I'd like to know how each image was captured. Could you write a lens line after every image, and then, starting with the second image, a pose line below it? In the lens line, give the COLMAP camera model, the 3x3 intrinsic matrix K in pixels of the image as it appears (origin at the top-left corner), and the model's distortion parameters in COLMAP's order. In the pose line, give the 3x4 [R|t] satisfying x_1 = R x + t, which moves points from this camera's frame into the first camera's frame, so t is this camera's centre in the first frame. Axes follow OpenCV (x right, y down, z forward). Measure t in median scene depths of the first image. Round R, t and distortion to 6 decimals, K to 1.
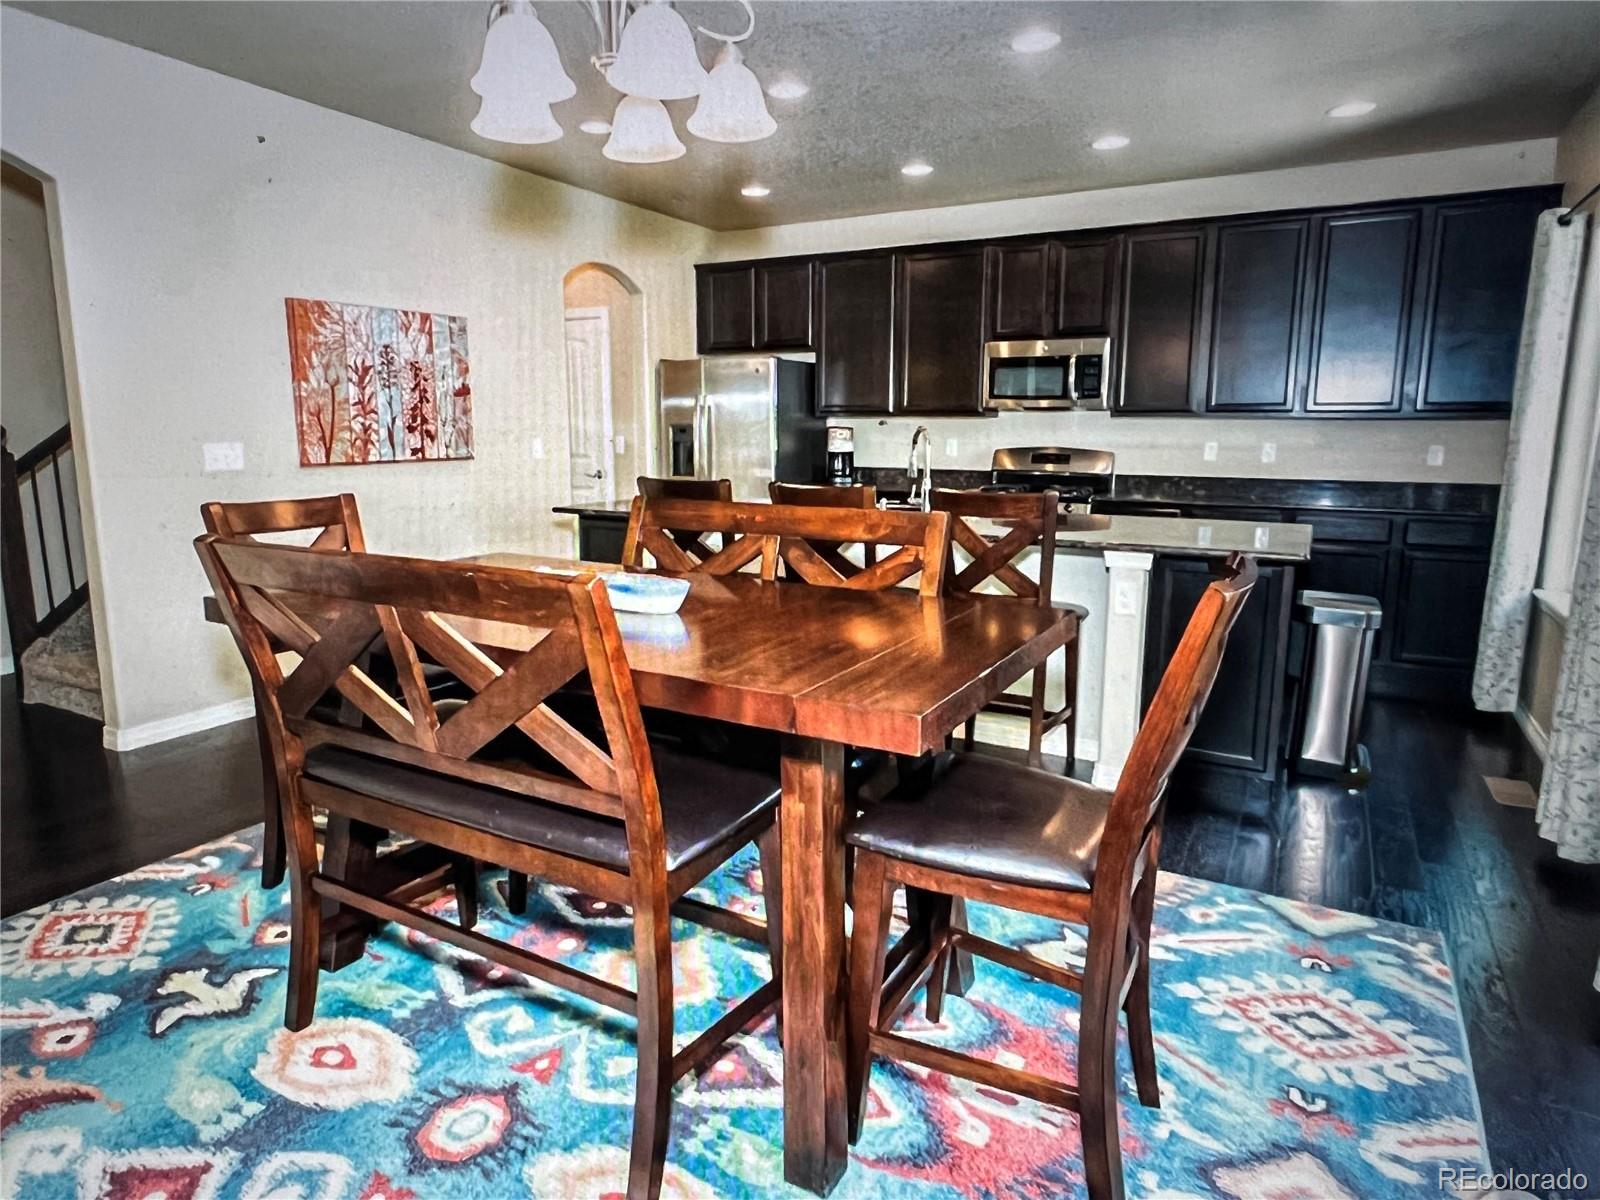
lens RADIAL K [[965.0, 0, 801.2], [0, 965.0, 595.2], [0, 0, 1]] dist [-0.001871, -0.000221]
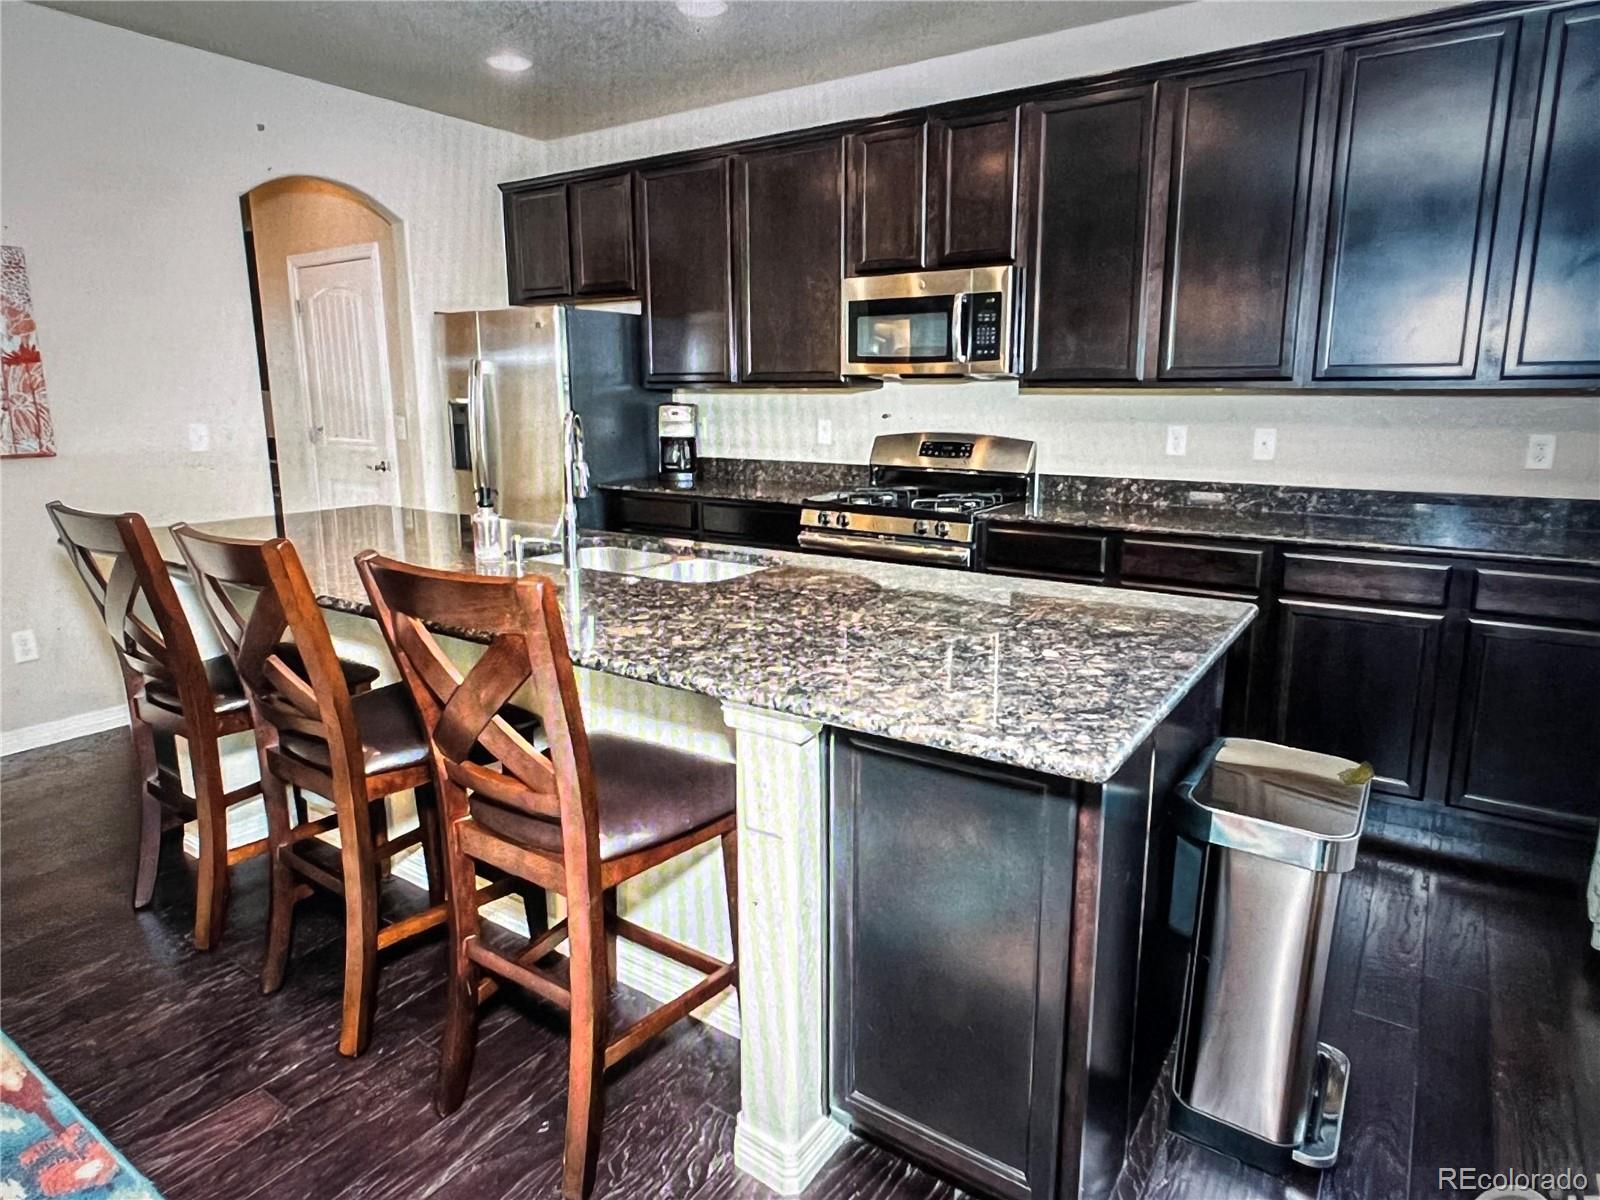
lens RADIAL K [[965.0, 0, 795.5], [0, 965.0, 600.3], [0, 0, 1]] dist [-0.001871, -0.000221]
pose [[0.995788, 0.015067, -0.090442, 0.224736], [-0.011679, 0.999214, 0.037874, -0.062094], [0.090942, -0.036658, 0.995181, 0.317383]]
